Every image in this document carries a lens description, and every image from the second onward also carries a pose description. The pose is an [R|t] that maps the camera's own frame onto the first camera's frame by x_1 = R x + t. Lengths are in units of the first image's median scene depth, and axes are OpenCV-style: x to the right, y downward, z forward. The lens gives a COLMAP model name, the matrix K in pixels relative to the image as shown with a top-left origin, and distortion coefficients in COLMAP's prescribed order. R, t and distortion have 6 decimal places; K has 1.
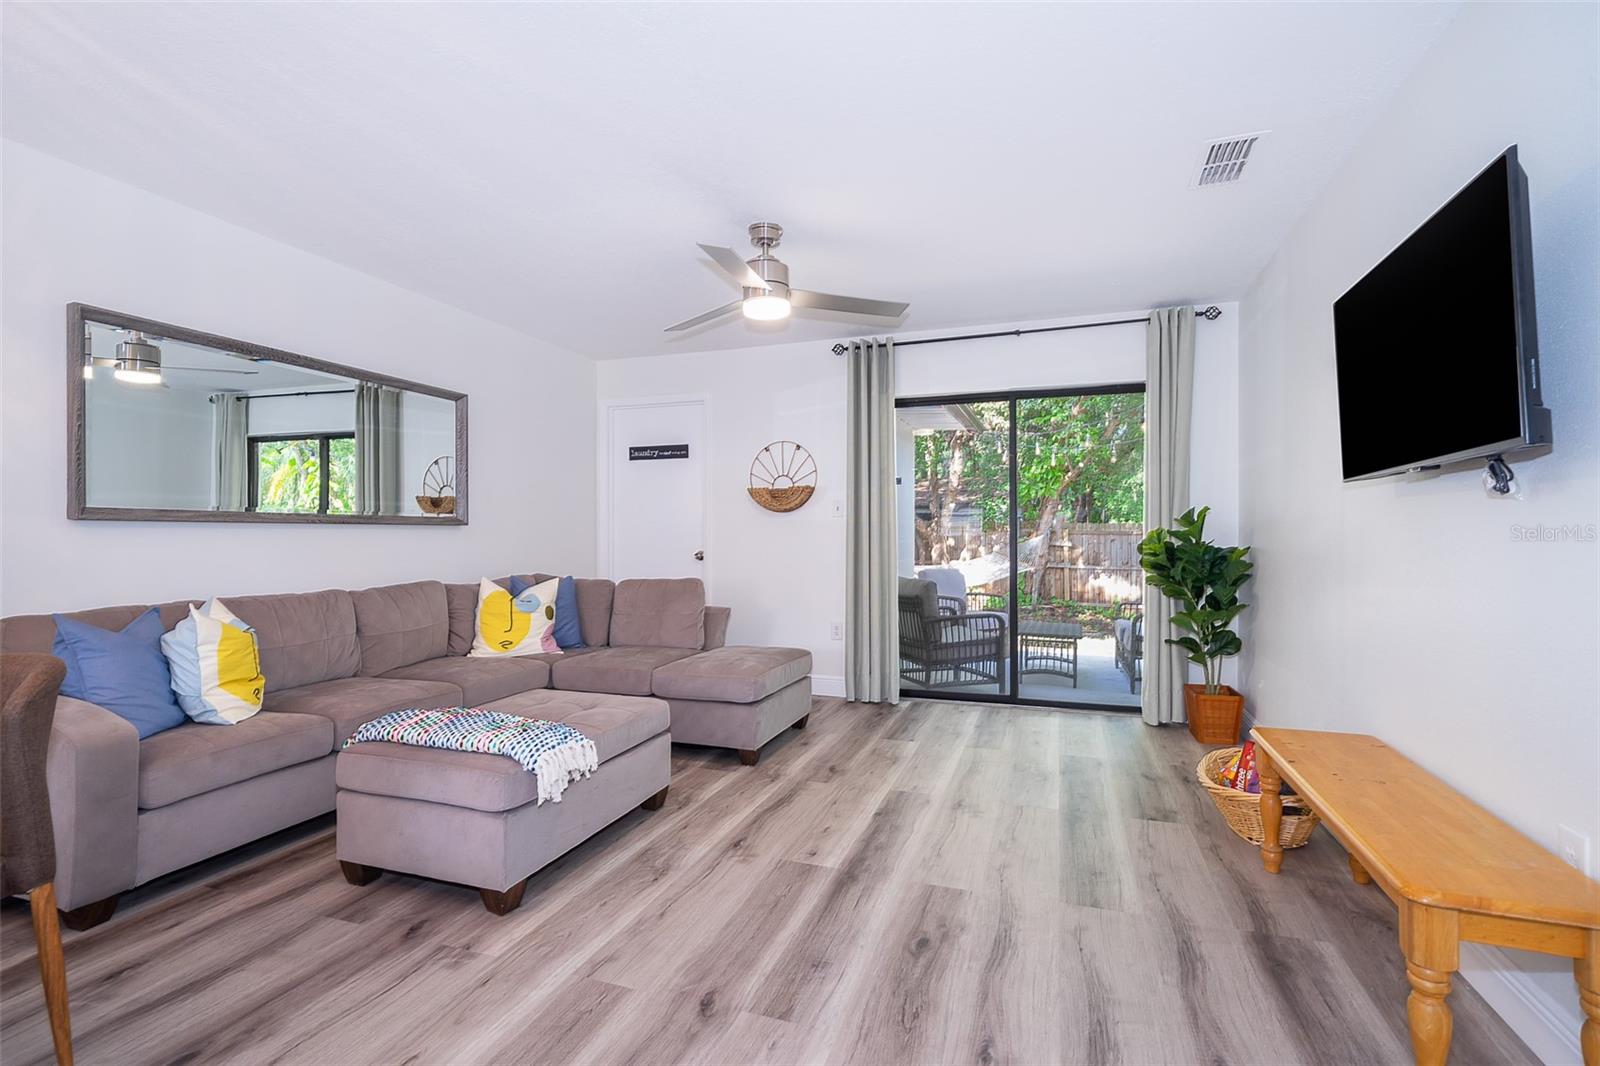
lens RADIAL K [[721.7, 0, 818.8], [0, 721.7, 531.6], [0, 0, 1]] dist [-0.002048, -0.000293]
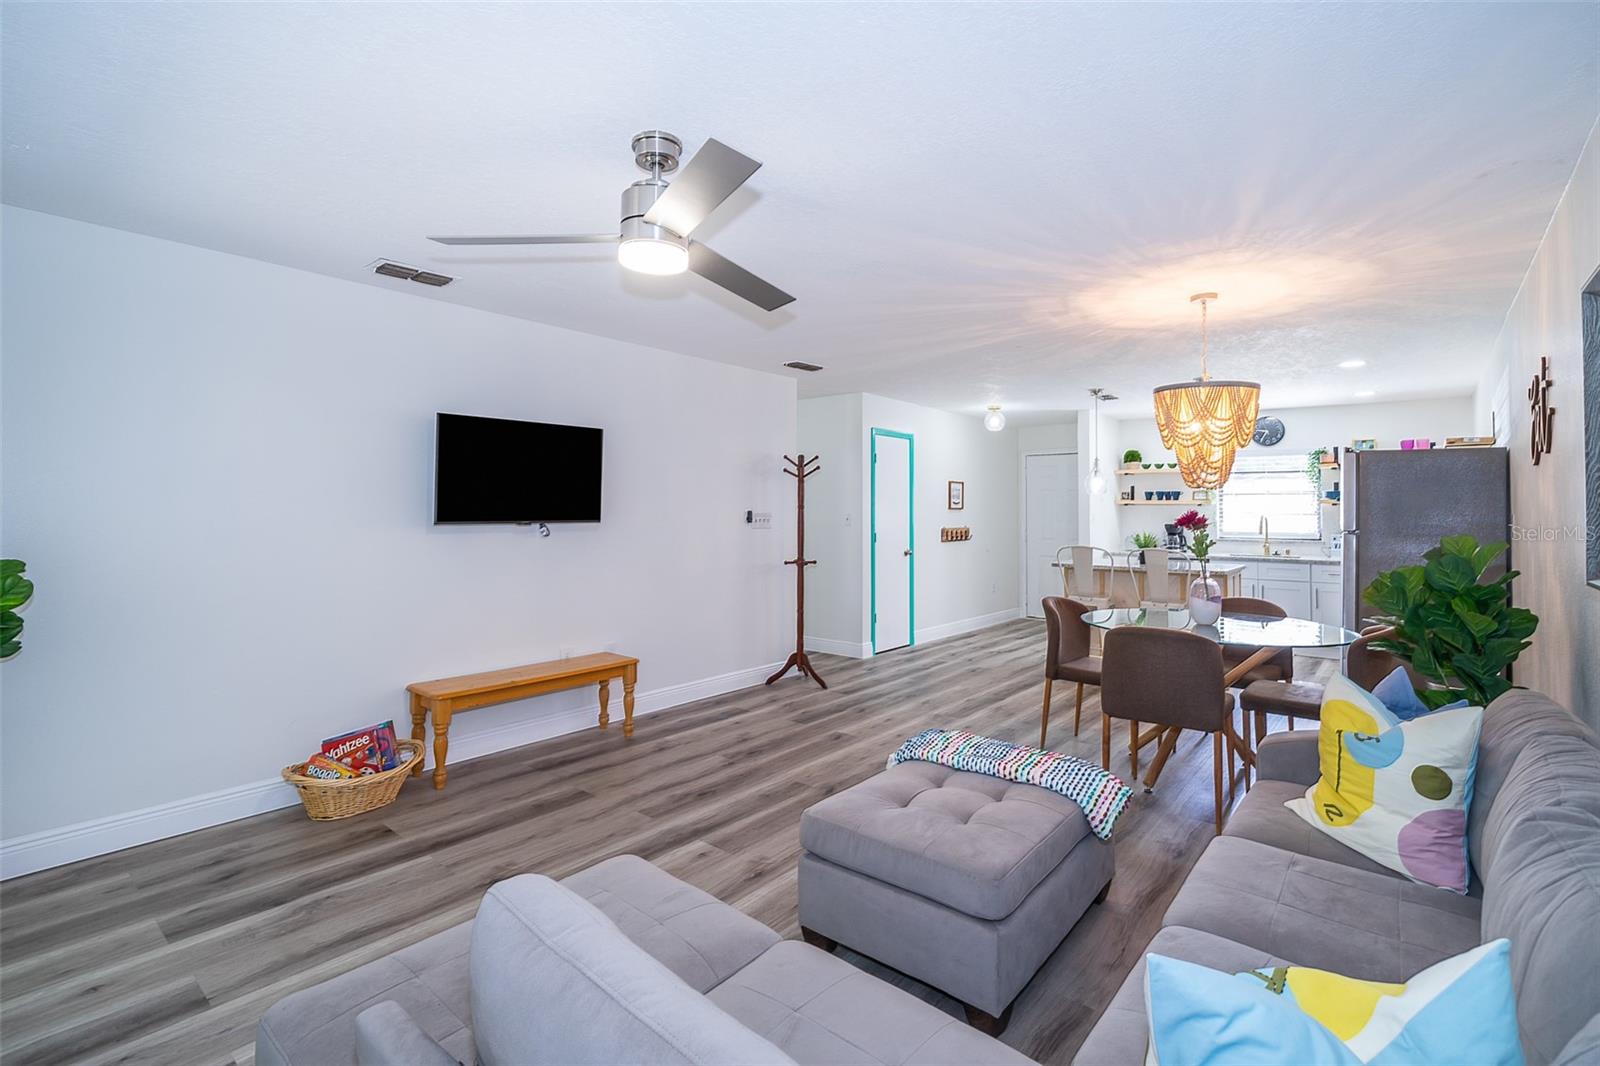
lens RADIAL K [[727.7, 0, 801.6], [0, 727.7, 488.4], [0, 0, 1]] dist [0.001899, -0.000034]
pose [[-0.930666, 0.008249, 0.365778, -0.366381], [-0.006266, 0.999240, -0.038480, -0.052479], [-0.365817, -0.038104, -0.929906, 1.294138]]
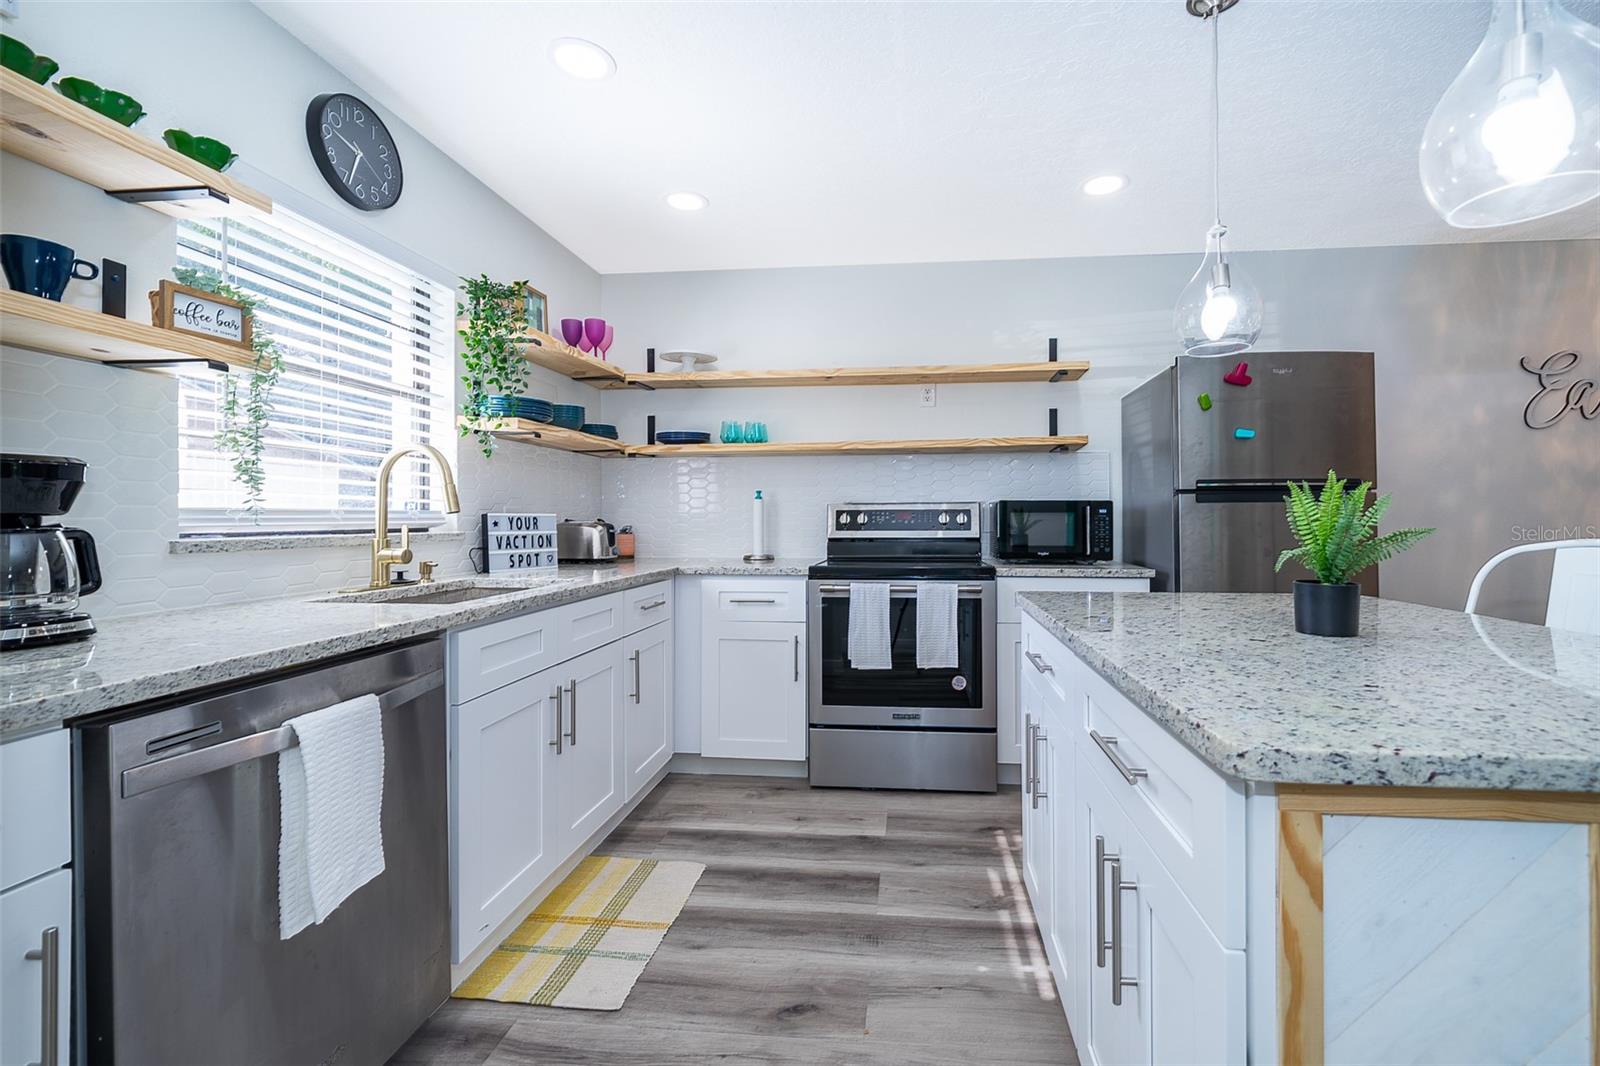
lens RADIAL K [[668.5, 0, 847.0], [0, 668.5, 521.6], [0, 0, 1]] dist [-0.001143, -0.000191]
pose [[0.234284, 0.007326, -0.972141, -0.232888], [0.002436, 0.999964, 0.008123, -0.010328], [0.972165, -0.004271, 0.234258, -0.737654]]
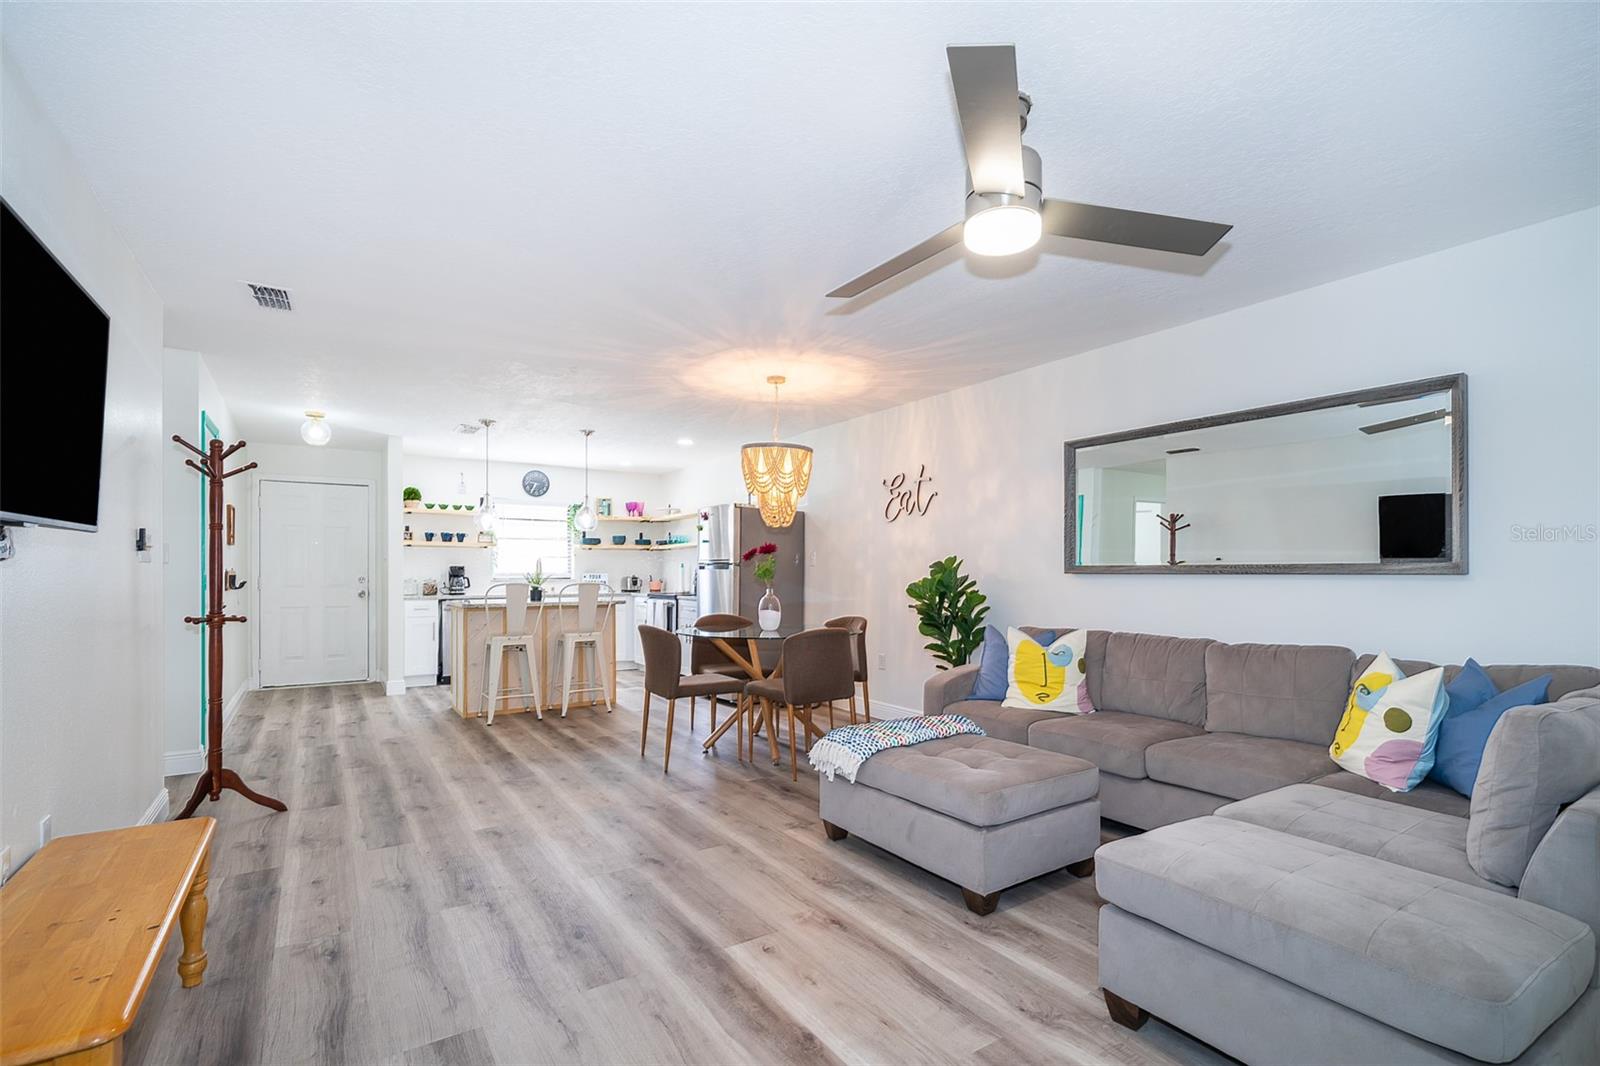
lens RADIAL K [[723.8, 0, 793.3], [0, 723.8, 574.8], [0, 0, 1]] dist [-0.001876, -0.000101]
pose [[-0.619729, 0.004004, -0.784806, 0.431346], [0.003629, 0.999991, 0.002236, -0.013178], [0.784808, -0.001463, -0.619738, 1.012294]]
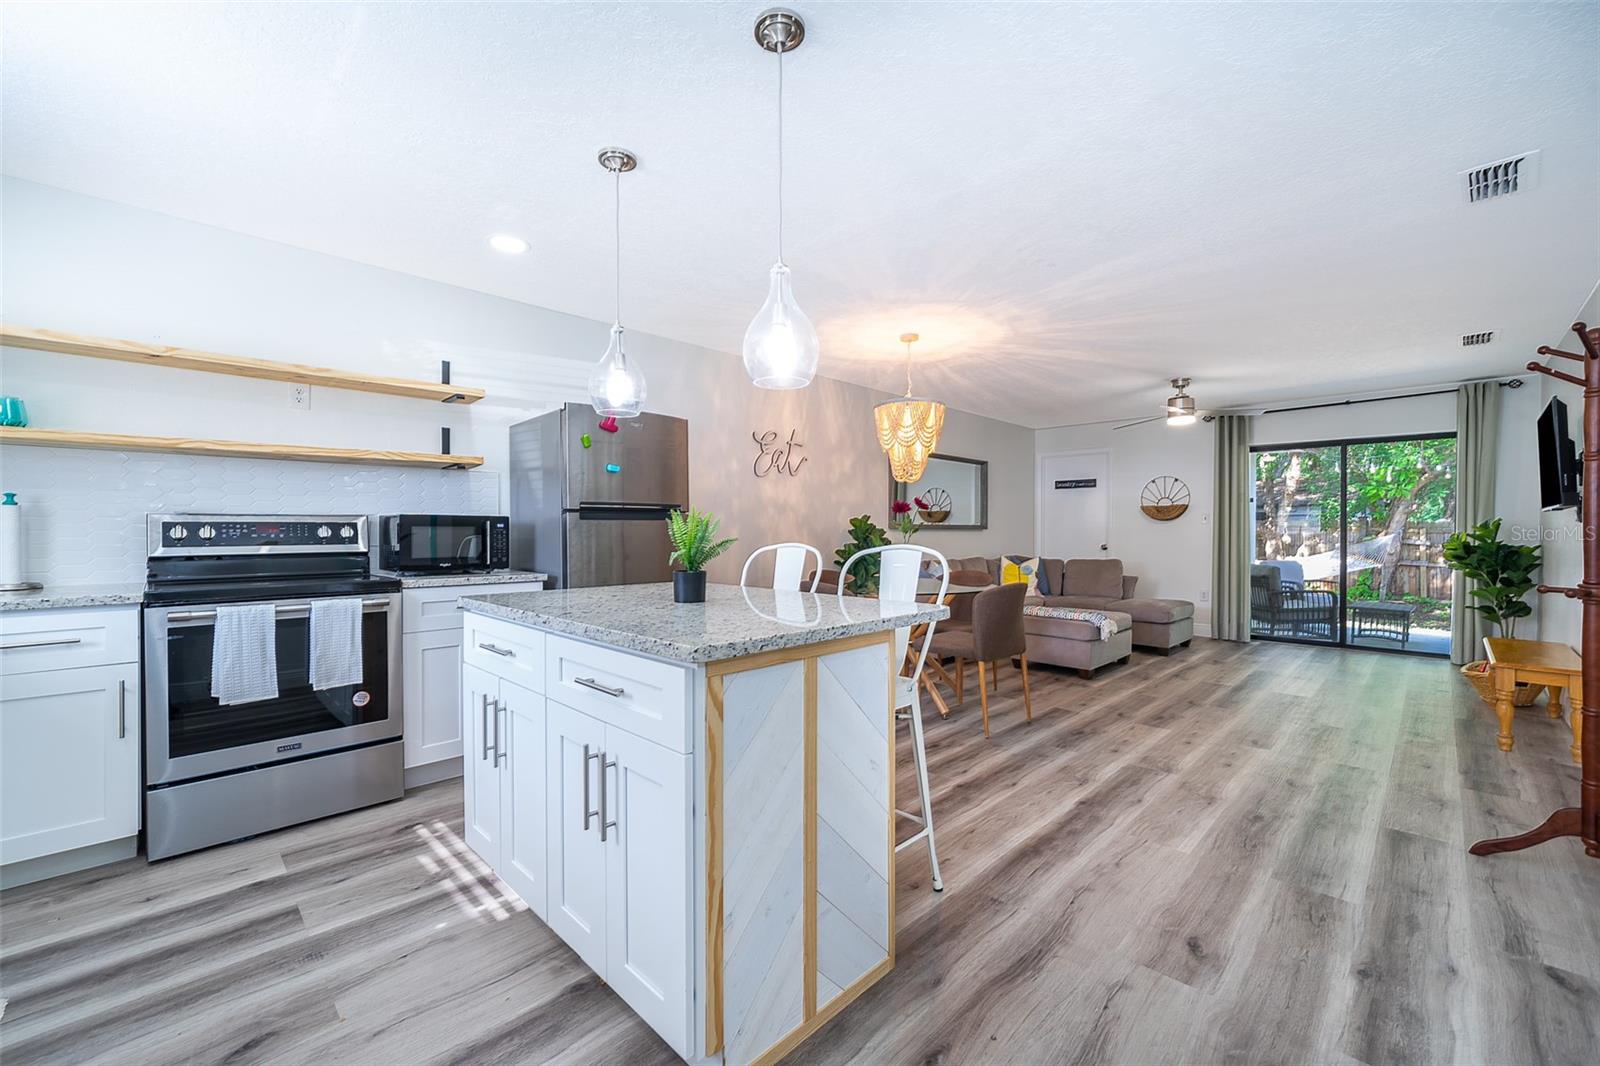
lens RADIAL K [[653.0, 0, 800.0], [0, 653.0, 533.0], [0, 0, 1]] dist [-0.003536, -0.000215]
pose [[0.897808, 0.005391, -0.440354, -0.180563], [-0.001495, 0.999957, 0.009194, -0.013862], [0.440384, -0.007596, 0.897777, -0.863949]]
